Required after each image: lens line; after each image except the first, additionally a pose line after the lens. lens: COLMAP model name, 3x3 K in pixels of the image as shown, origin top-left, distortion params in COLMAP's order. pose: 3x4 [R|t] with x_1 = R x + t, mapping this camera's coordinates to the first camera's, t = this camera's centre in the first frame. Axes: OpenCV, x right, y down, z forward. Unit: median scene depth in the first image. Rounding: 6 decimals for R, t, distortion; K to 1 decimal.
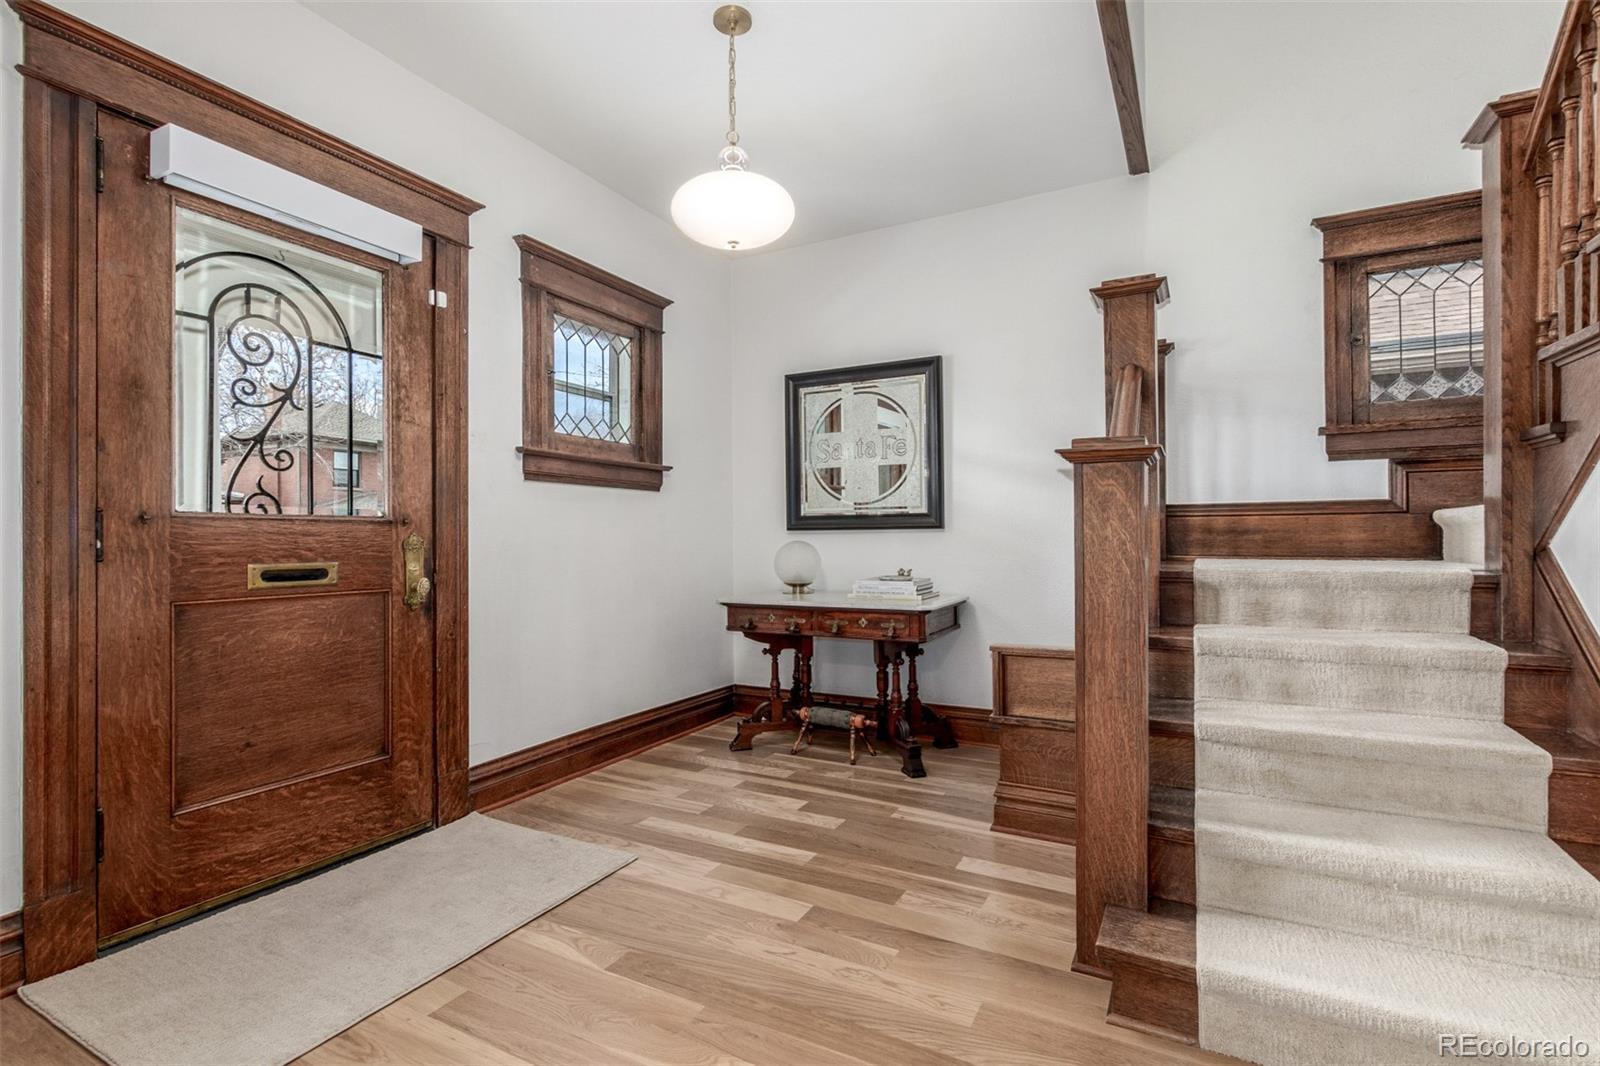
lens RADIAL K [[749.9, 0, 801.3], [0, 749.9, 536.3], [0, 0, 1]] dist [-0.003525, -0.000434]
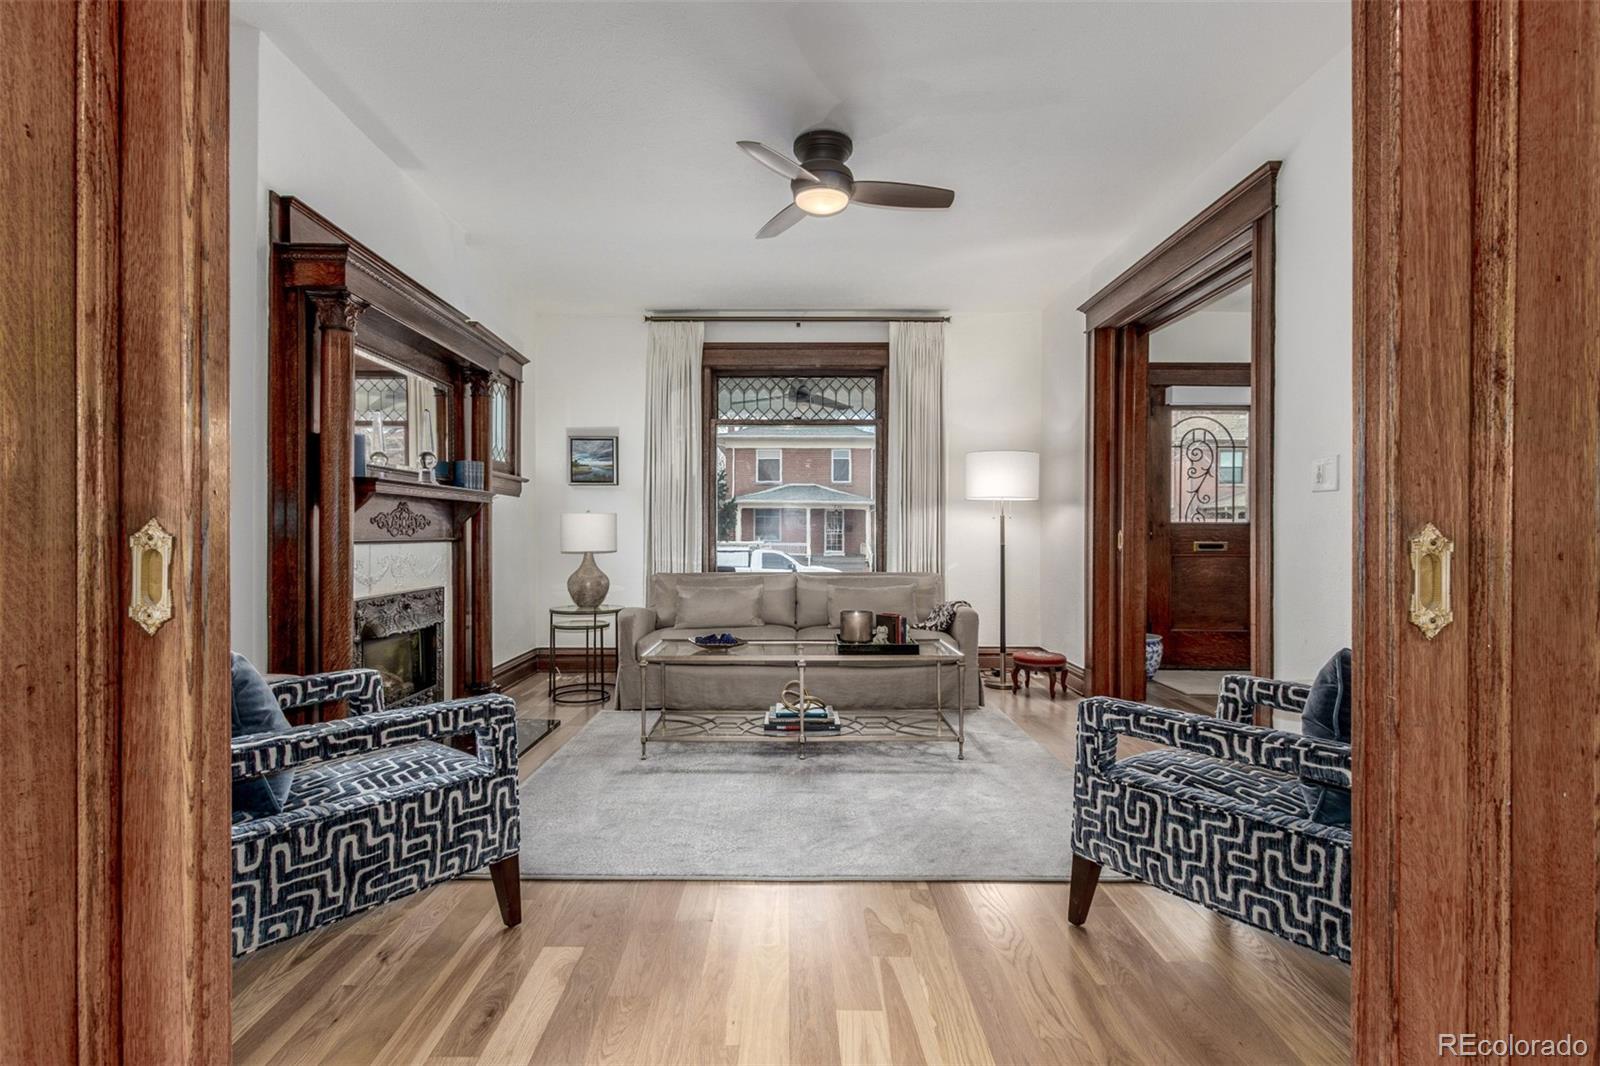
lens RADIAL K [[749.9, 0, 801.3], [0, 749.9, 534.6], [0, 0, 1]] dist [-0.003525, -0.000434]
pose [[0.491151, 0.008935, -0.871029, 0.804303], [-0.007015, 0.999956, 0.006303, 0.008135], [0.871046, 0.003014, 0.491192, -1.380239]]
